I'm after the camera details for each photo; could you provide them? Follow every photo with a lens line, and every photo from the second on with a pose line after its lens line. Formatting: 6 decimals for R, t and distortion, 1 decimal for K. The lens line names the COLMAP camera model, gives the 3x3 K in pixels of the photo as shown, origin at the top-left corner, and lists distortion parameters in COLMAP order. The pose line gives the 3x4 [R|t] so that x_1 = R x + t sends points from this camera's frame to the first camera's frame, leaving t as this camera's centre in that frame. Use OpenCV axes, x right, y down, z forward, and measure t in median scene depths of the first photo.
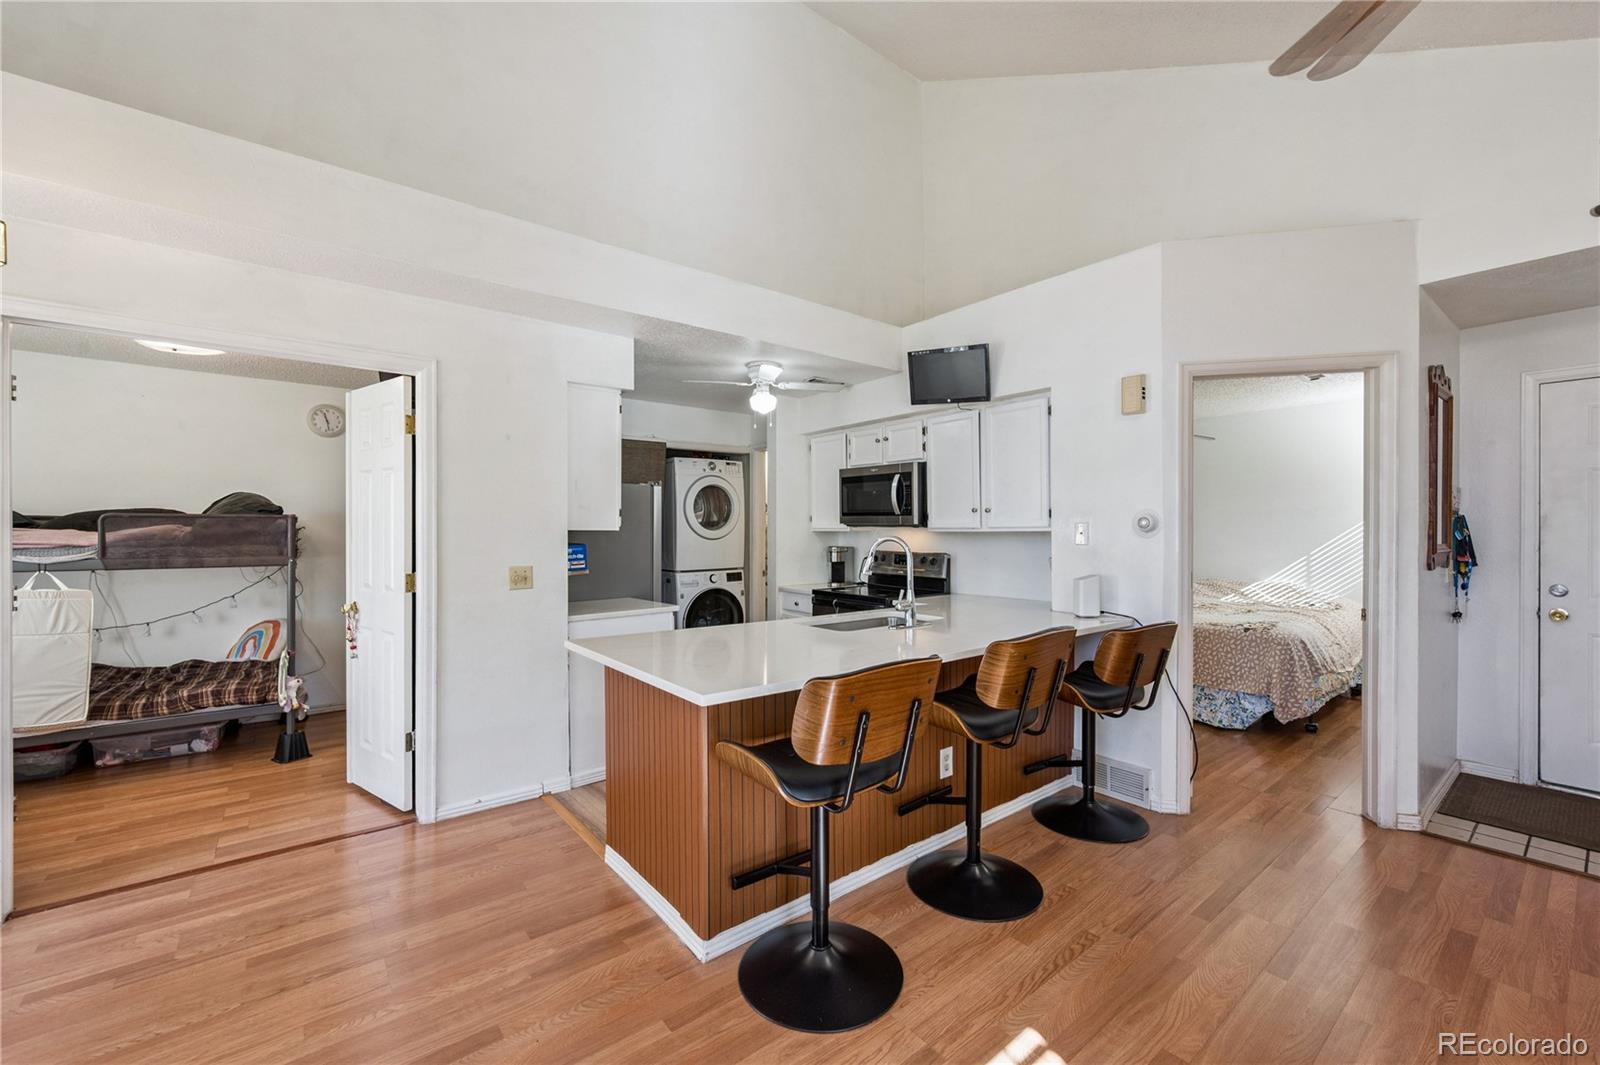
lens RADIAL K [[653.0, 0, 800.0], [0, 653.0, 532.5], [0, 0, 1]] dist [0.000211, -0.000020]
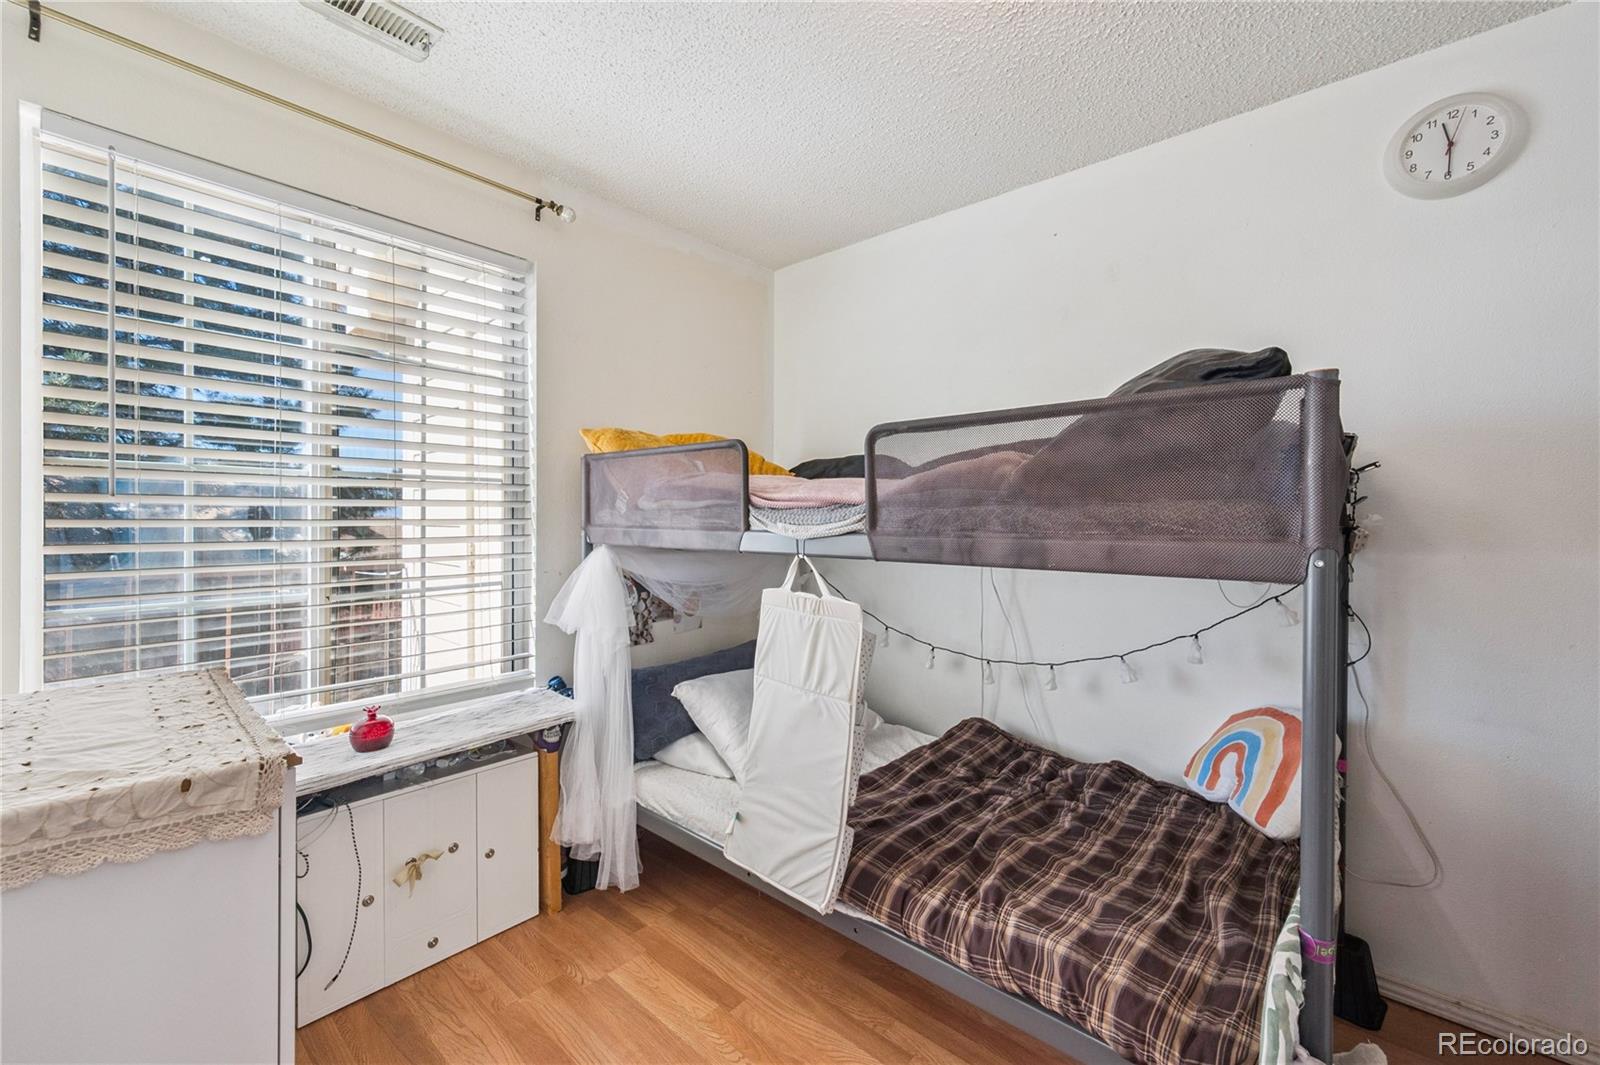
lens RADIAL K [[638.8, 0, 803.8], [0, 638.8, 523.4], [0, 0, 1]] dist [0.002423, 0.000332]
pose [[0.190766, 0.002477, -0.981632, -0.620709], [-0.003245, 0.999993, 0.001893, 0.030628], [0.981630, 0.002824, 0.190773, 0.817650]]
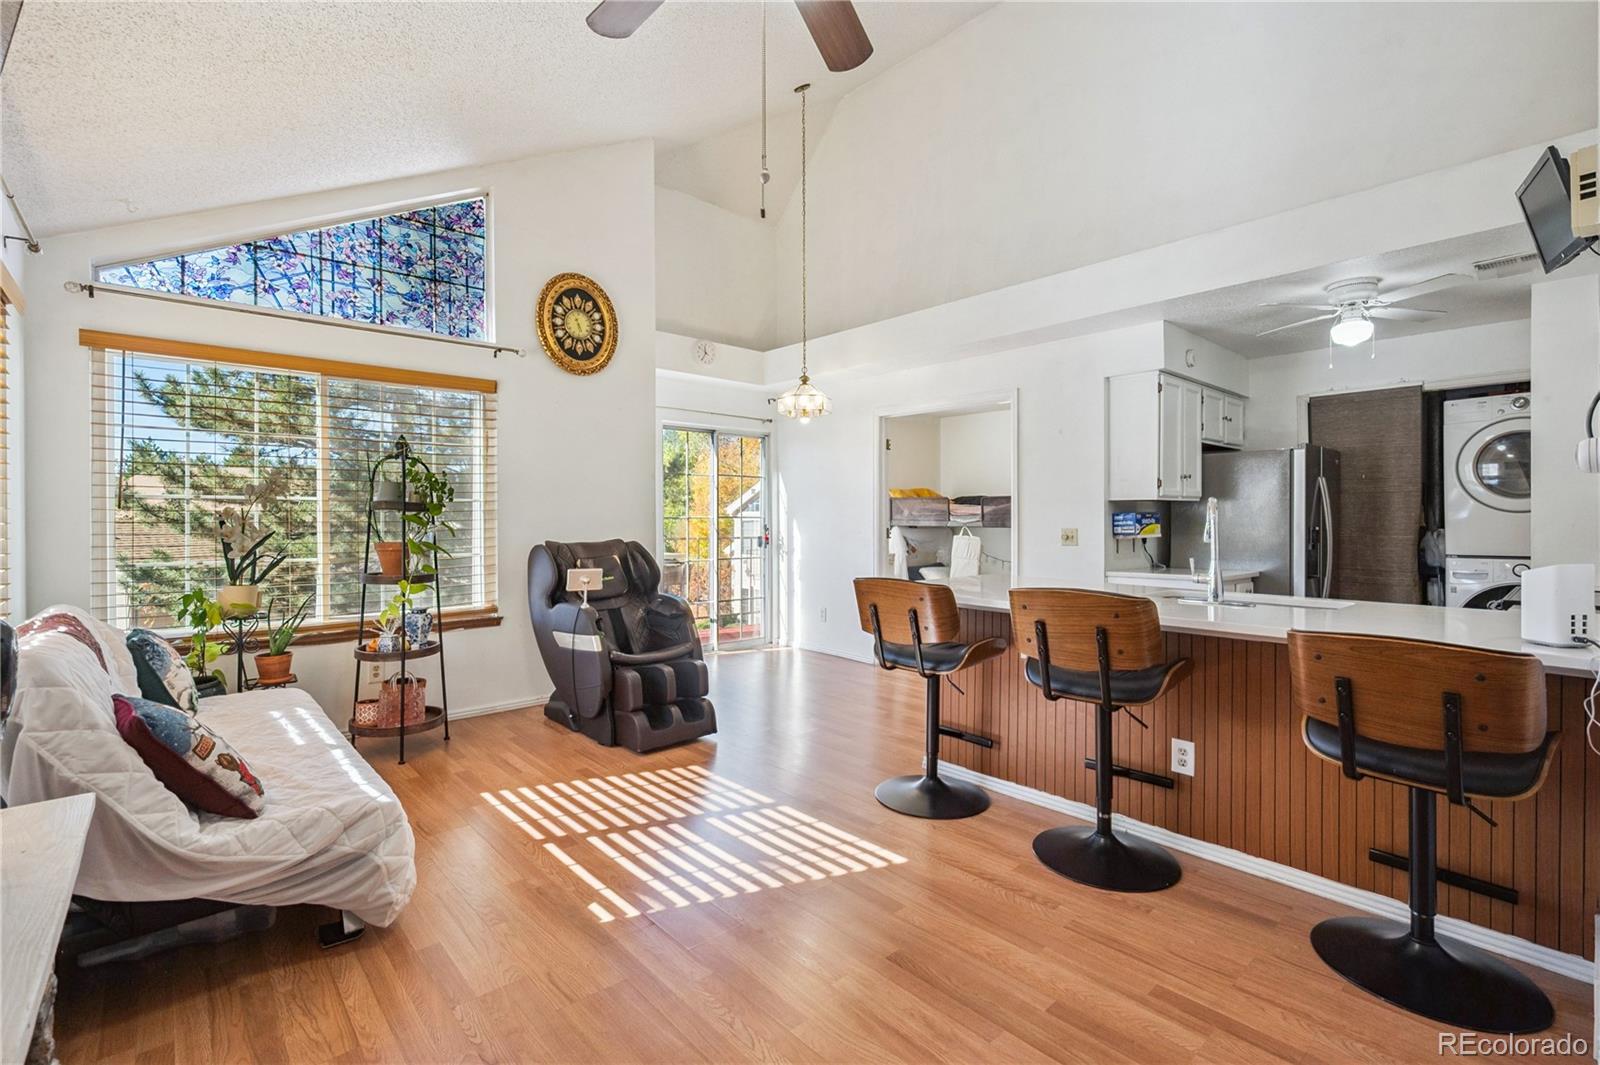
lens RADIAL K [[711.0, 0, 806.0], [0, 711.0, 521.0], [0, 0, 1]] dist [-0.000644, -0.000022]
pose [[0.073432, 0.007495, -0.997272, 0.857275], [0.001646, 0.999969, 0.007637, 0.021920], [0.997299, -0.002202, 0.073418, 0.325115]]
